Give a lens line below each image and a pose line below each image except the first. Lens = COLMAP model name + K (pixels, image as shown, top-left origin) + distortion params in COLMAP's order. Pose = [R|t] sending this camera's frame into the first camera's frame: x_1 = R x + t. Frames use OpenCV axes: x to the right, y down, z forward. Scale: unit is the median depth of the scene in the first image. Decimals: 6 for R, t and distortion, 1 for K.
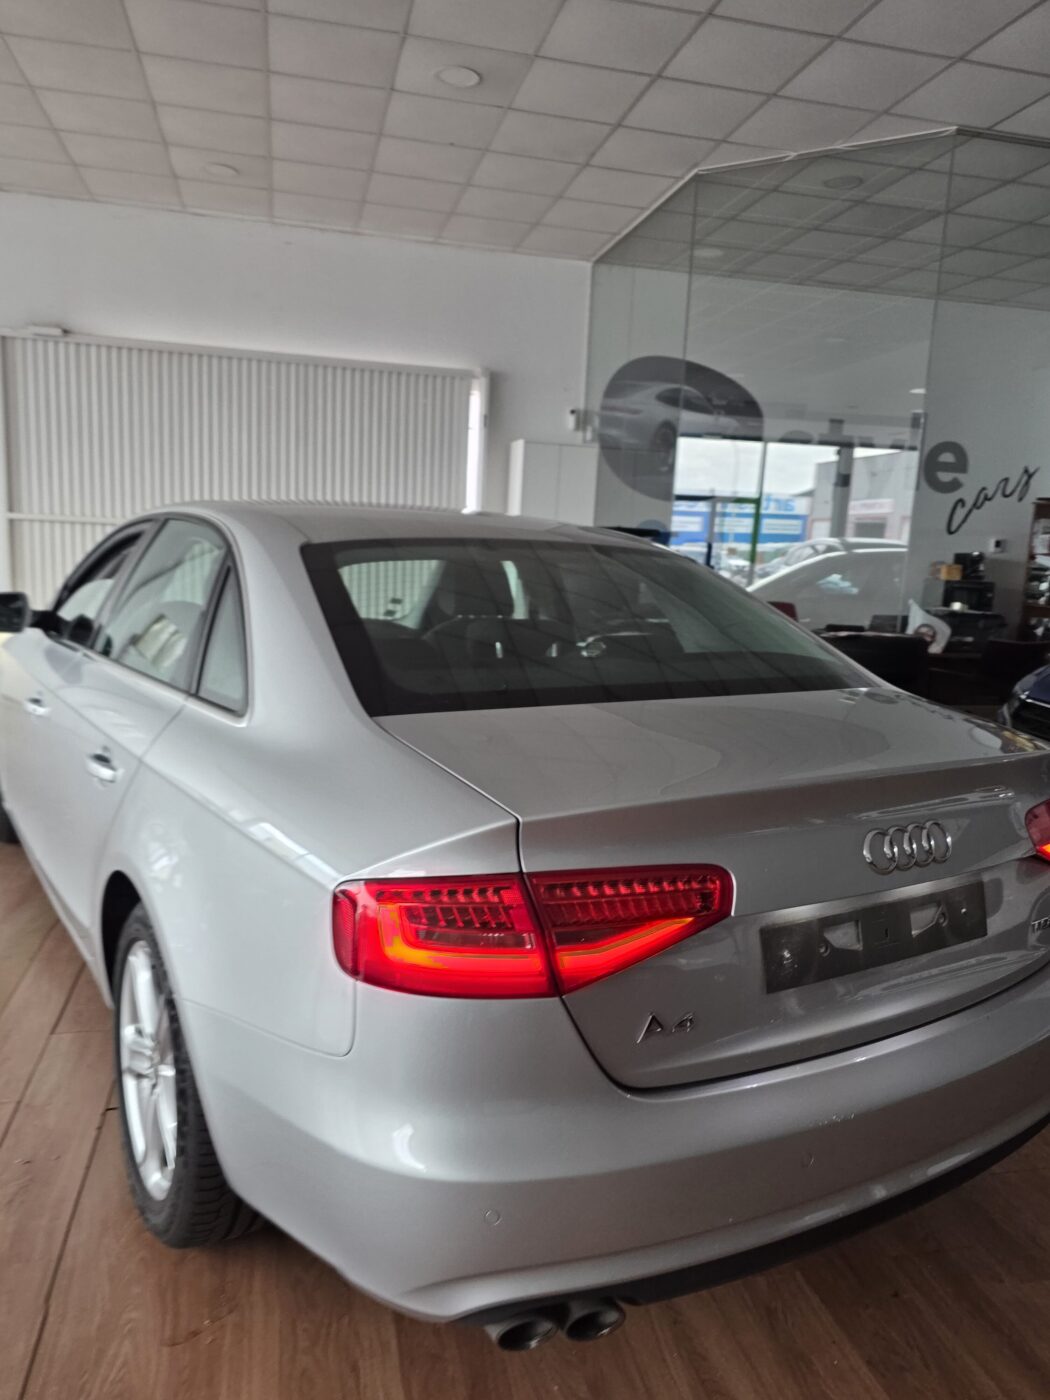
lens RADIAL K [[943.4, 0, 524.4], [0, 943.4, 705.0], [0, 0, 1]] dist [0.067440, -0.059203]
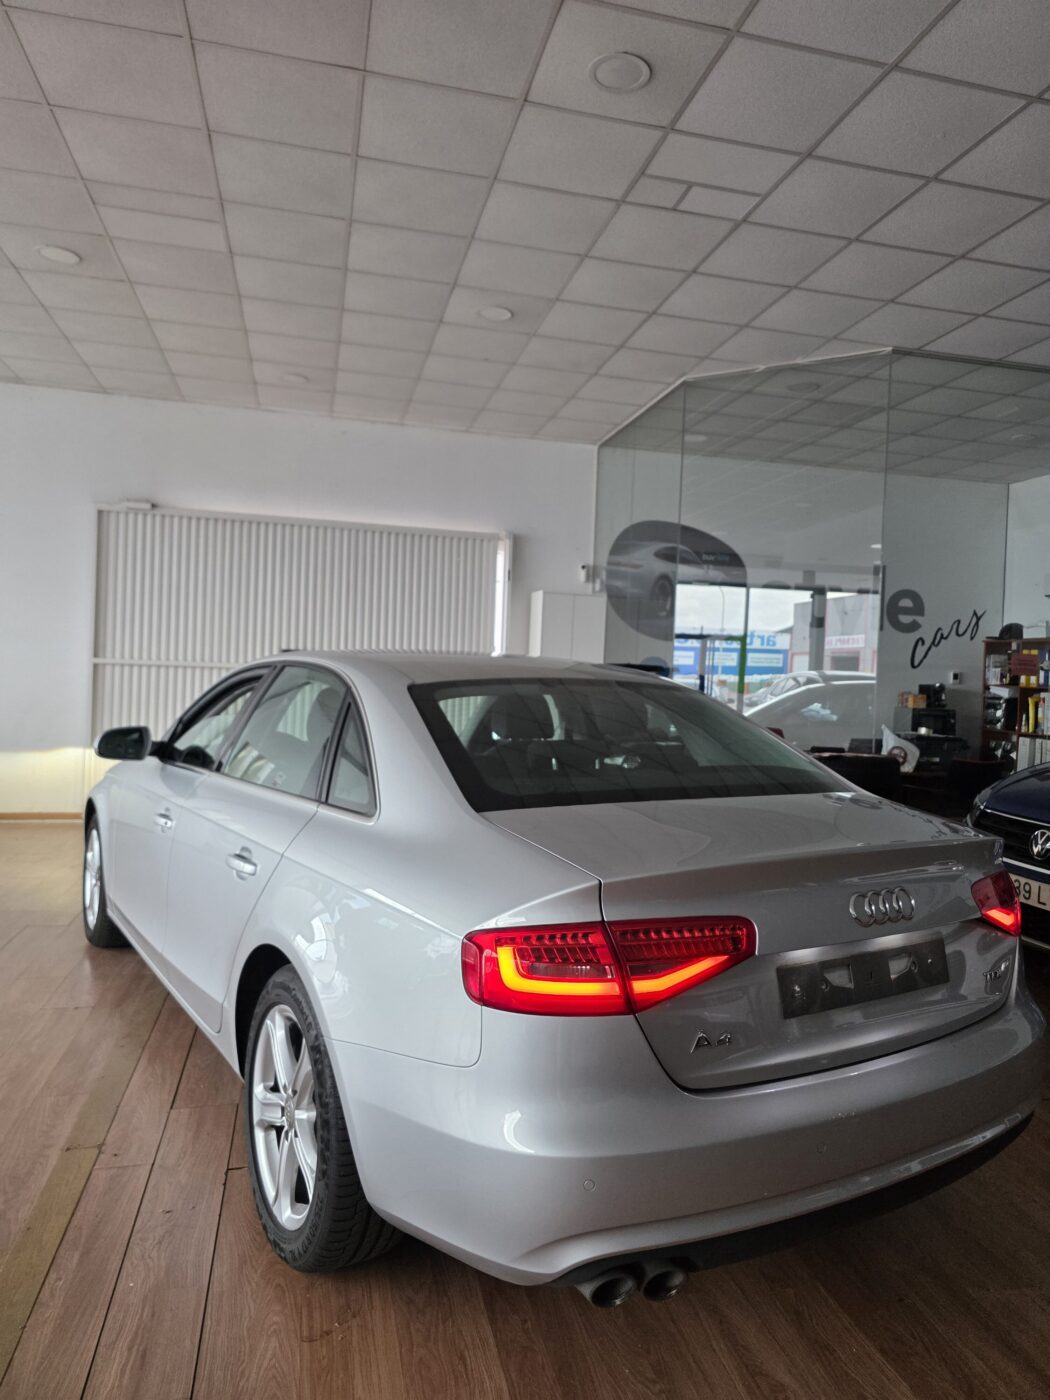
lens RADIAL K [[958.7, 0, 545.1], [0, 958.7, 698.7], [0, 0, 1]] dist [0.065542, -0.066621]
pose [[0.999201, -0.009950, 0.038698, -0.049465], [0.015418, 0.989502, -0.143696, 0.020603], [-0.036862, 0.144178, 0.988865, -0.151532]]
